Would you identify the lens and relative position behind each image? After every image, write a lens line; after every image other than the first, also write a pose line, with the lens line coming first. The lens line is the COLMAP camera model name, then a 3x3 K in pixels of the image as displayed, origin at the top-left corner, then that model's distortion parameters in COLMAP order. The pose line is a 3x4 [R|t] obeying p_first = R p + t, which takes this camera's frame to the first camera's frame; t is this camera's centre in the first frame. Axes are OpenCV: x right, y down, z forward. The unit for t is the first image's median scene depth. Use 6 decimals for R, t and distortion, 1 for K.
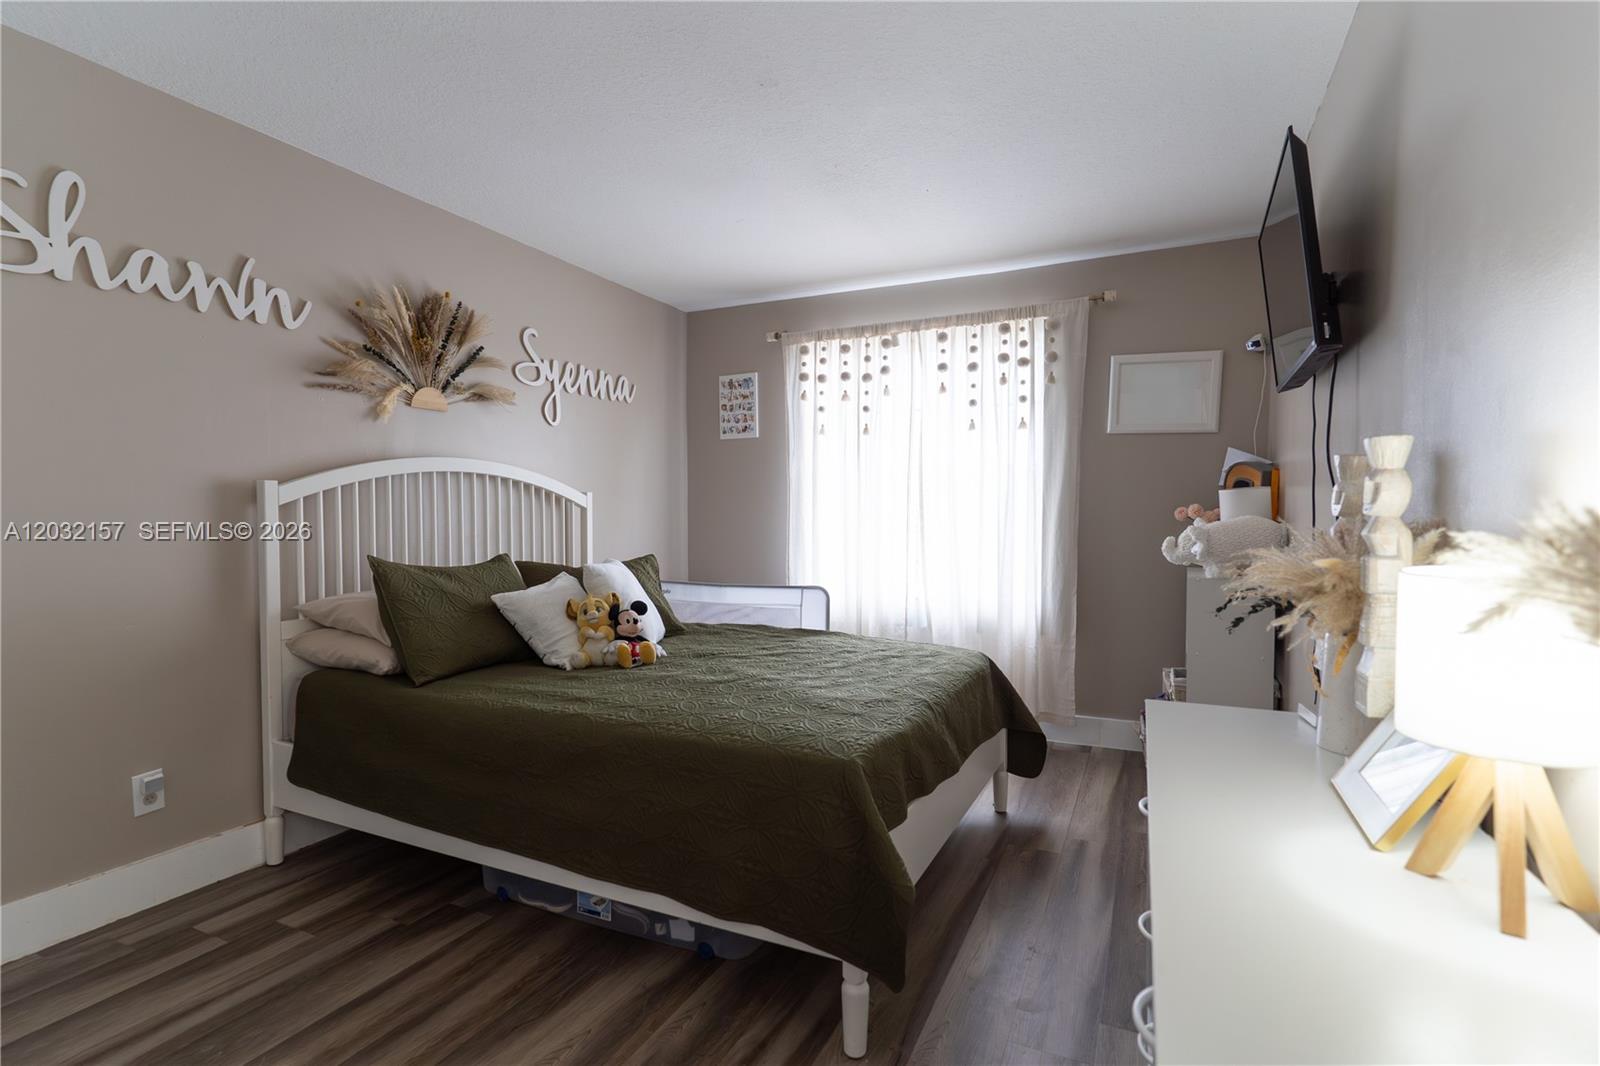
lens RADIAL K [[761.9, 0, 793.1], [0, 761.9, 535.5], [0, 0, 1]] dist [0.000676, -0.000136]
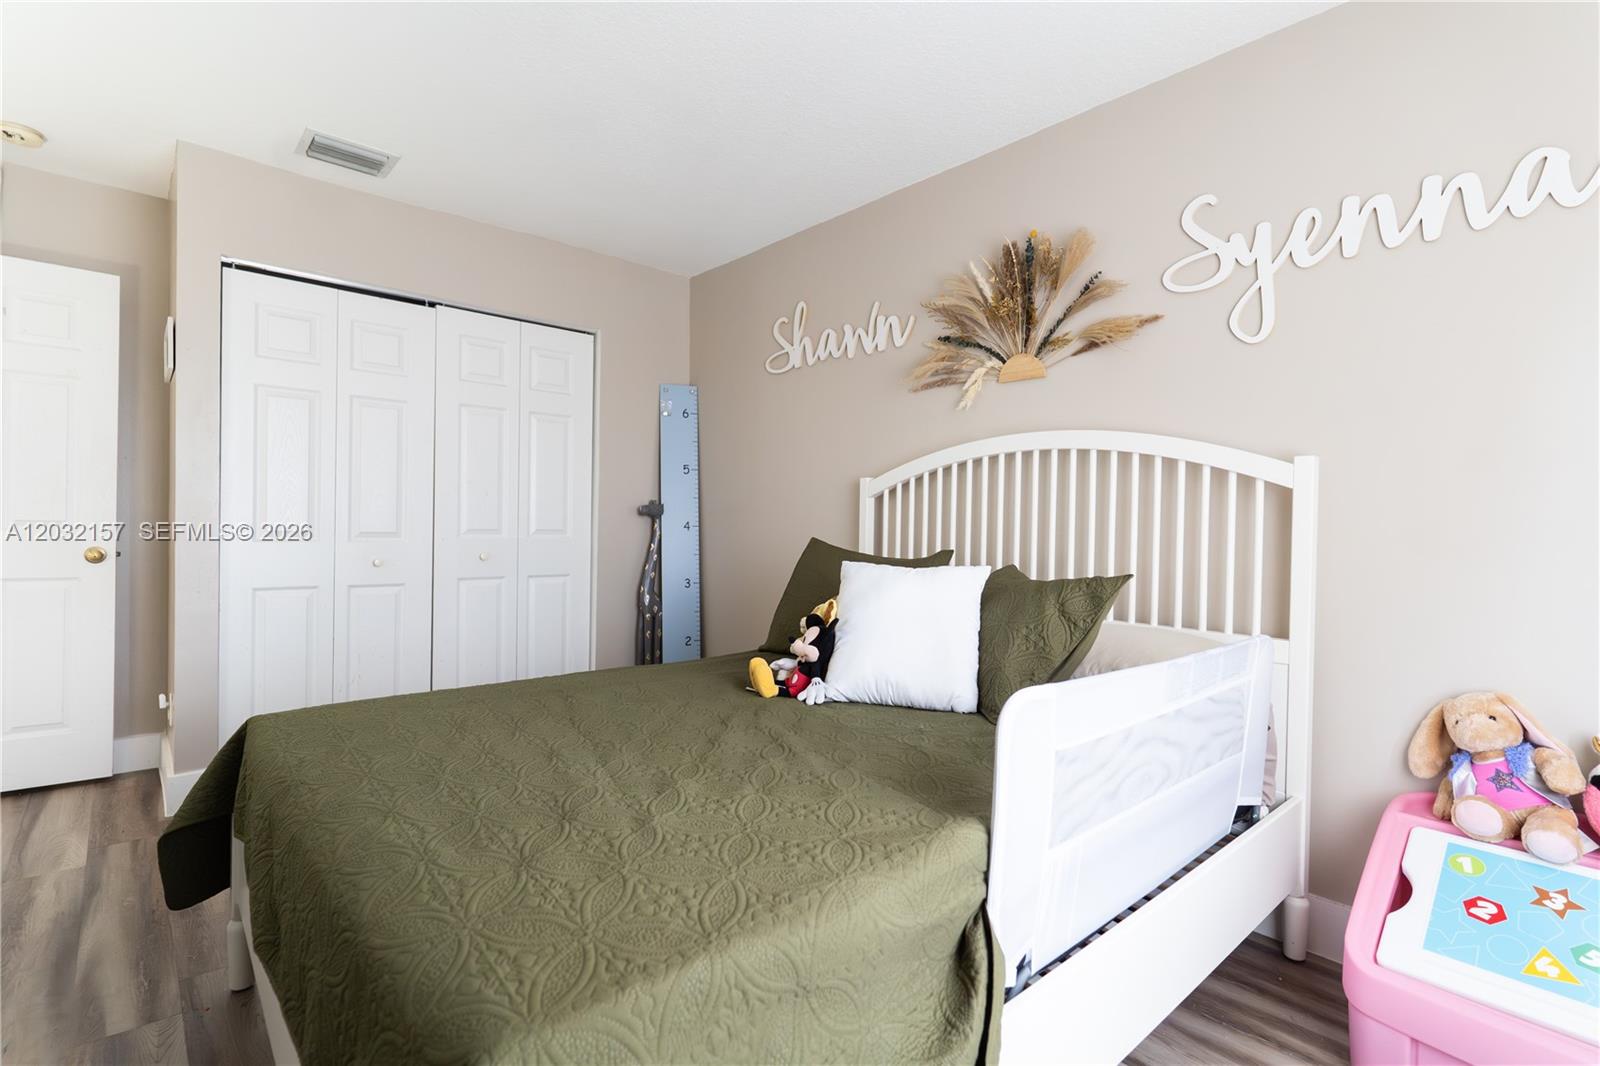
lens RADIAL K [[759.1, 0, 800.0], [0, 759.1, 533.0], [0, 0, 1]] dist [-0.001679, -0.000881]
pose [[-0.385634, 0.002830, -0.922648, 0.446428], [-0.043165, 0.998845, 0.021105, -0.000467], [0.921642, 0.047965, -0.385066, 1.221661]]
